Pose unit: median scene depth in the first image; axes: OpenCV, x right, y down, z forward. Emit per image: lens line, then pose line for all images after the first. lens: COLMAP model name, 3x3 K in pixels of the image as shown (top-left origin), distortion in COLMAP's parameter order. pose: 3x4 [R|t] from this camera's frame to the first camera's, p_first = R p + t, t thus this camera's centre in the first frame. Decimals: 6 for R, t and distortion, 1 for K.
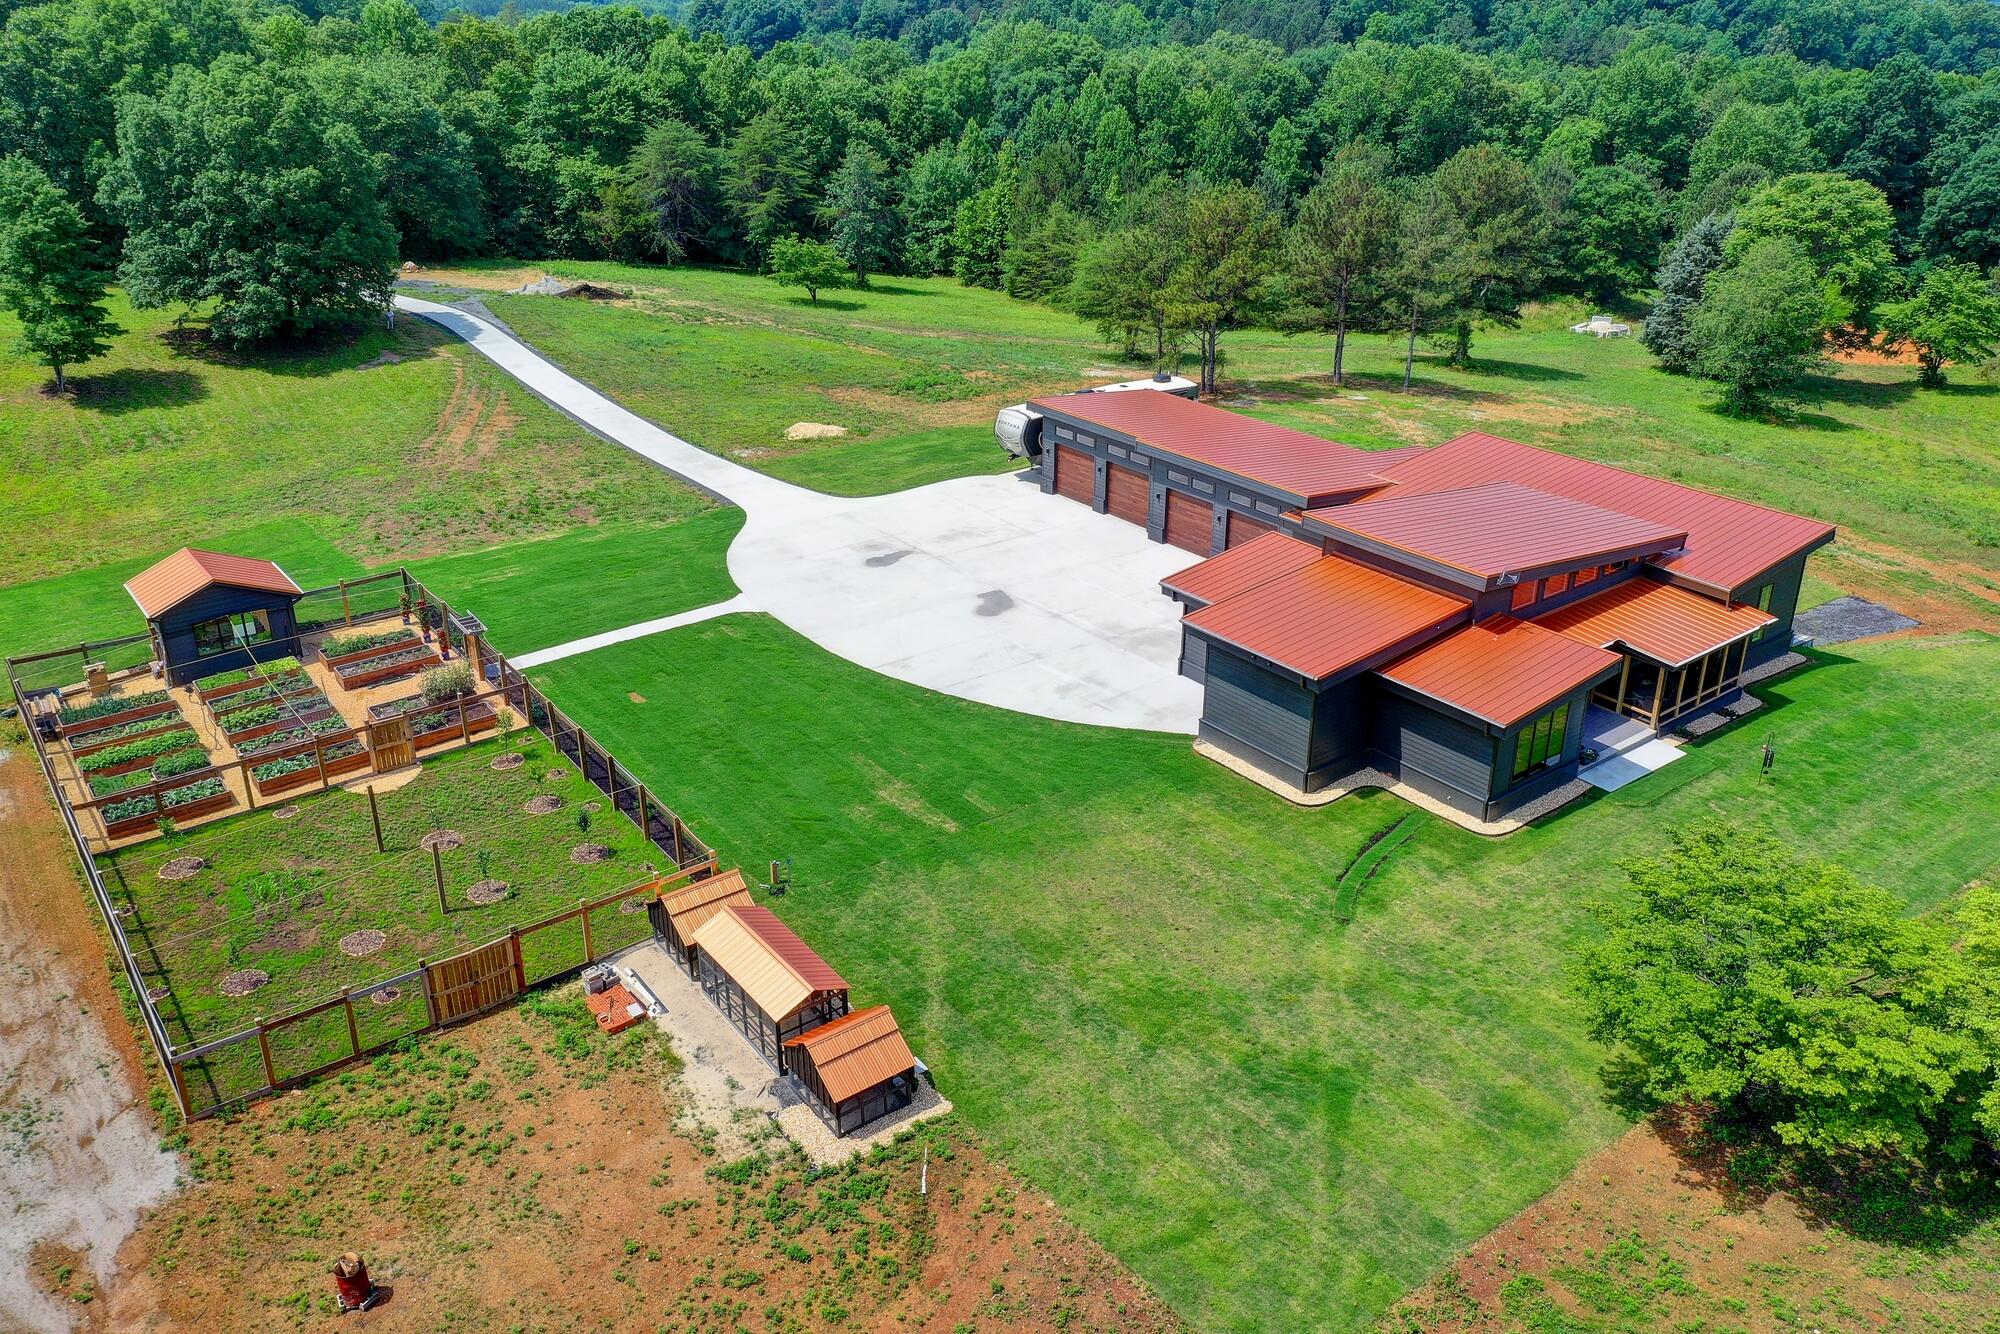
lens RADIAL K [[1569.6, 0, 1000.0], [0, 1569.6, 667.0], [0, 0, 1]] dist [0.007336, 0.004709]
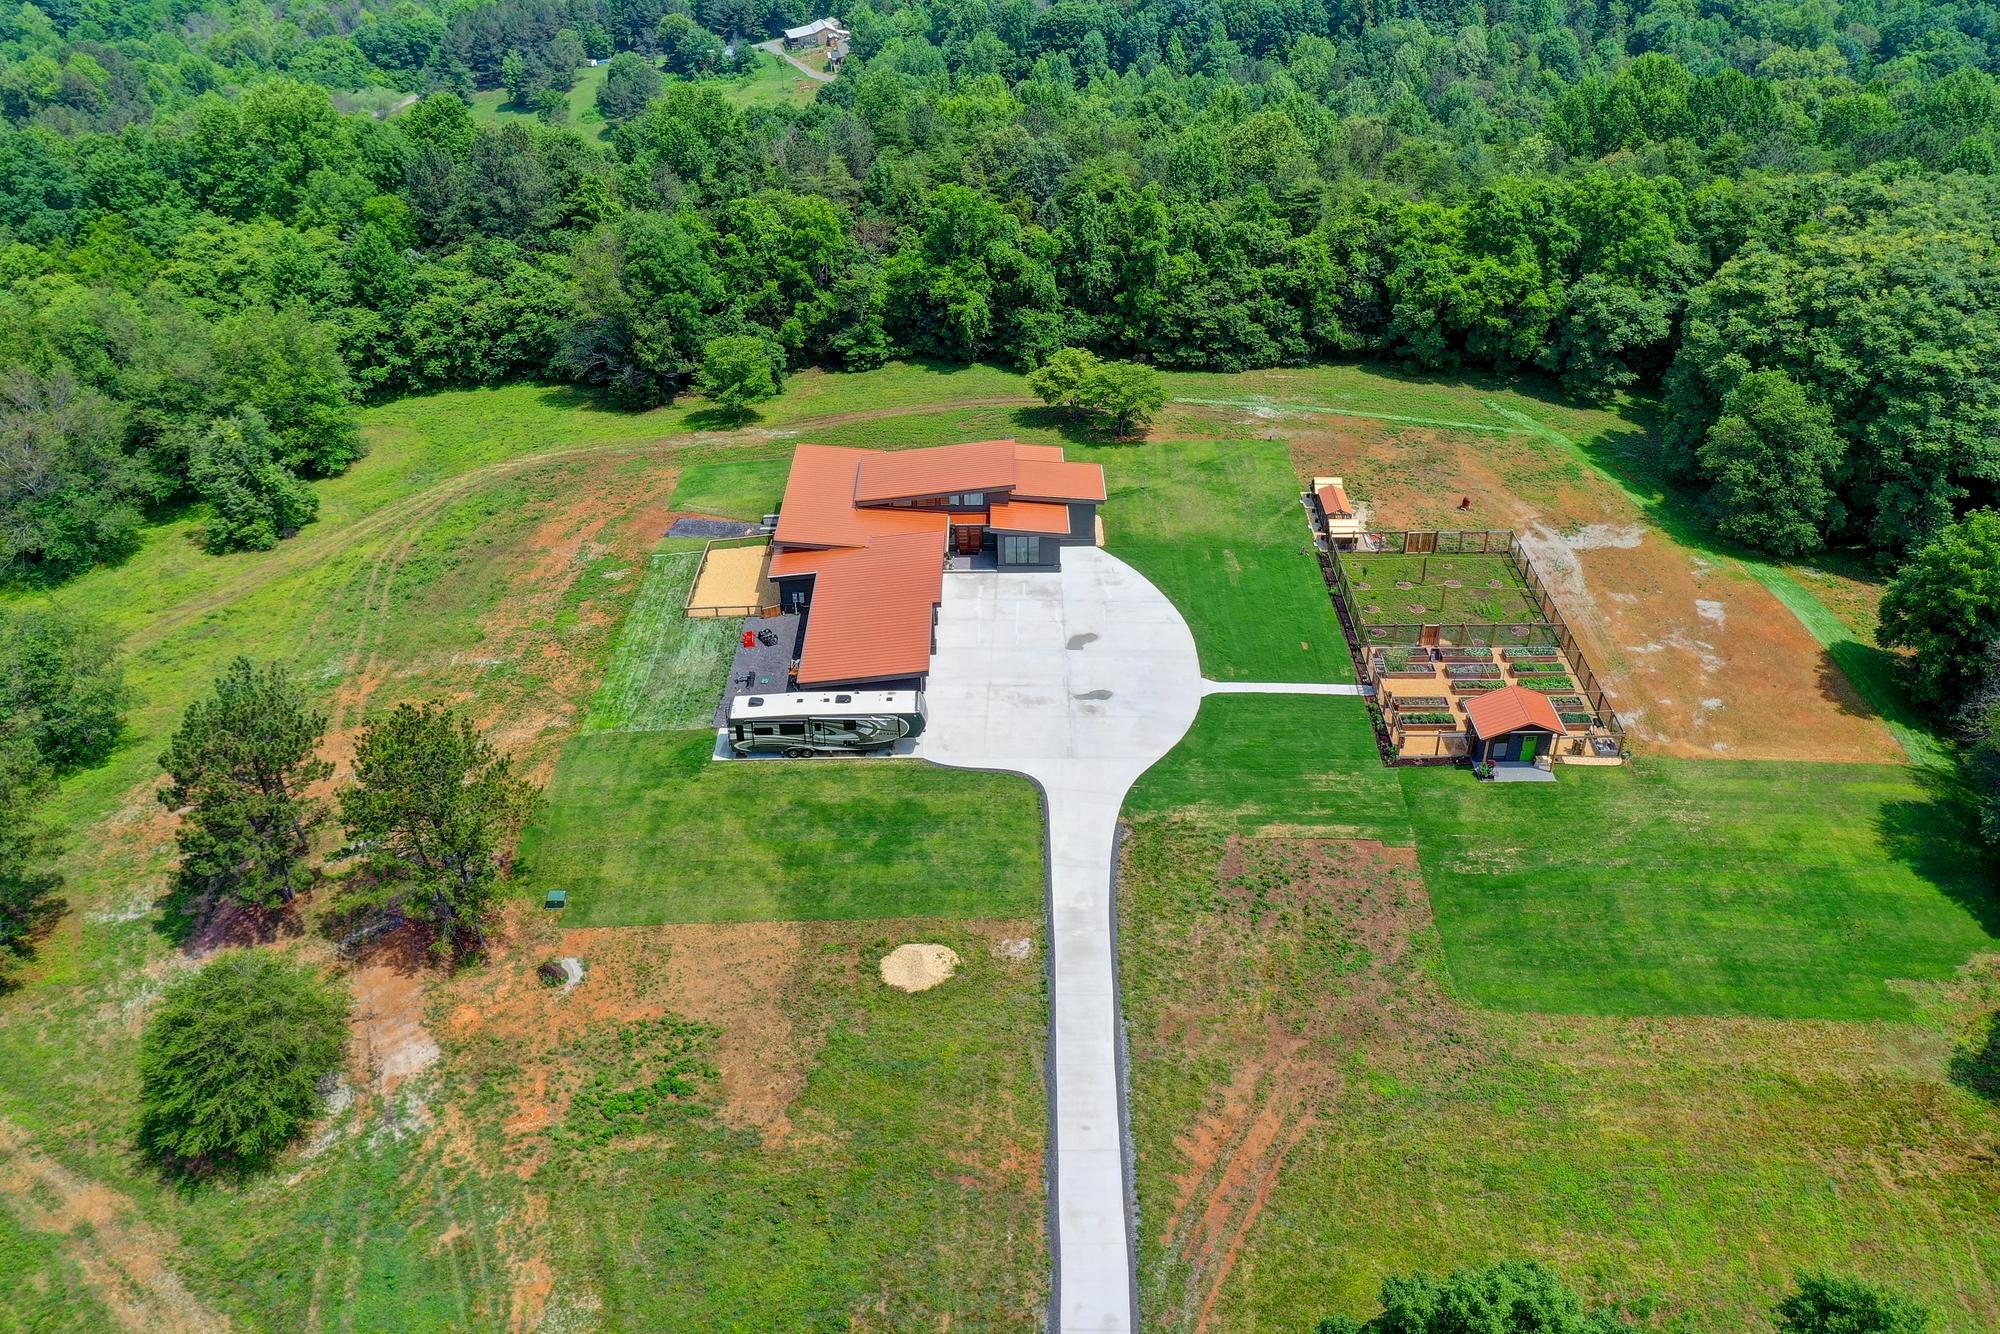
lens RADIAL K [[1577.4, 0, 1000.0], [0, 1577.4, 667.0], [0, 0, 1]] dist [0.004838, 0.003748]
pose [[-0.792306, -0.323155, 0.517516, -0.794108], [0.266787, 0.579326, 0.770198, -1.308811], [-0.548704, 0.748299, -0.372790, 1.631902]]
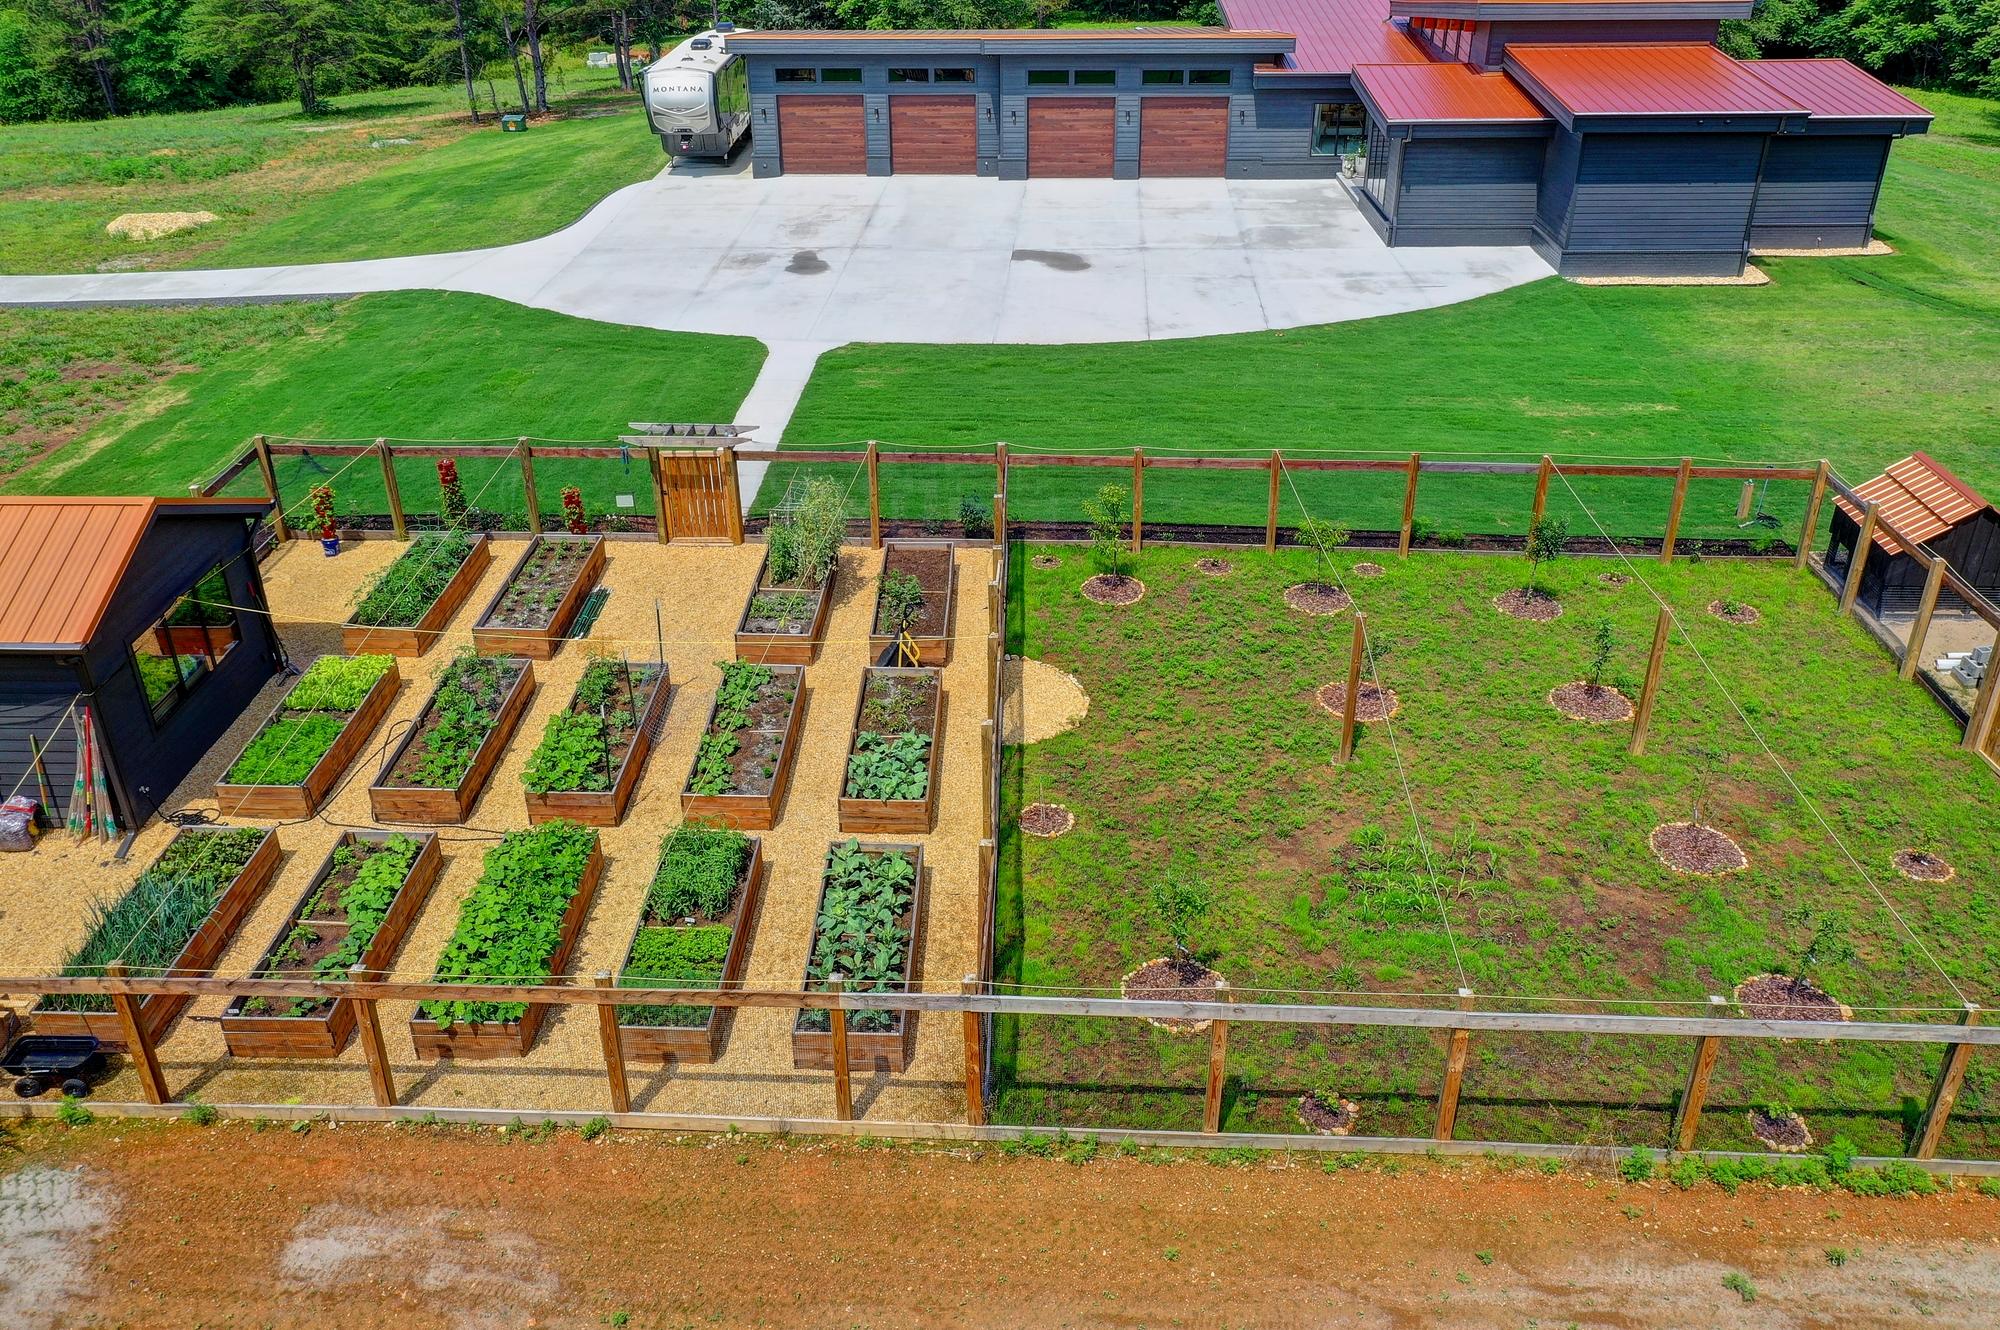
lens RADIAL K [[1577.4, 0, 1000.0], [0, 1577.4, 665.0], [0, 0, 1]] dist [0.004838, 0.003748]
pose [[0.621633, -0.378030, 0.686051, -0.537412], [0.326618, 0.921159, 0.211629, -0.028663], [-0.711964, 0.092521, 0.696094, 0.520112]]
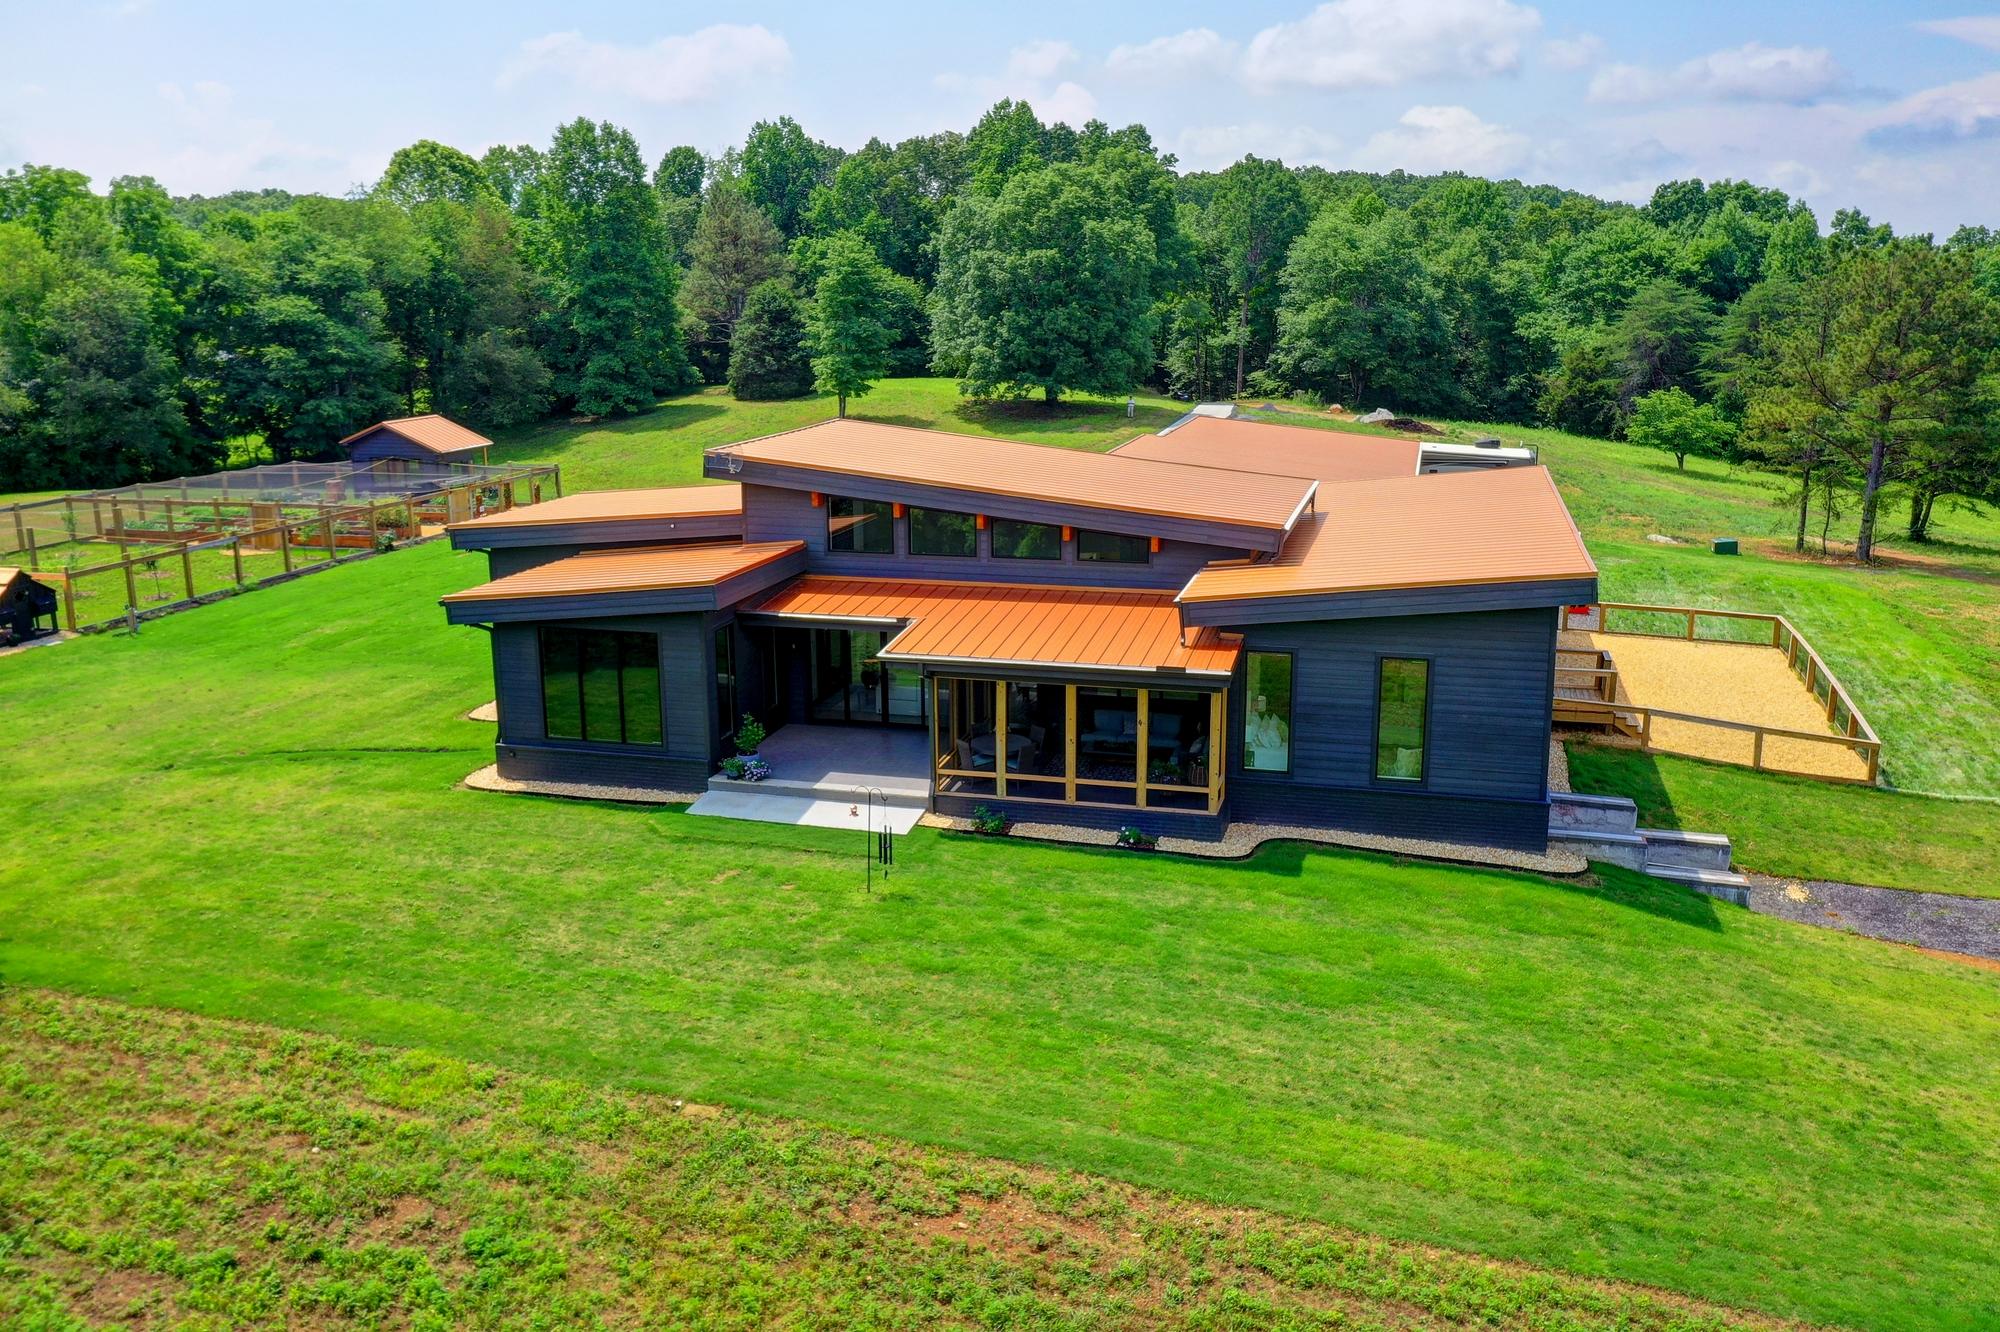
lens RADIAL K [[1611.5, 0, 1003.6], [0, 1611.5, 665.8], [0, 0, 1]] dist [0.003775, -0.001292]
pose [[0.603257, 0.179875, -0.776998, 0.681800], [-0.324650, 0.945250, -0.033231, 0.006606], [0.728480, 0.272299, 0.628625, 0.513297]]
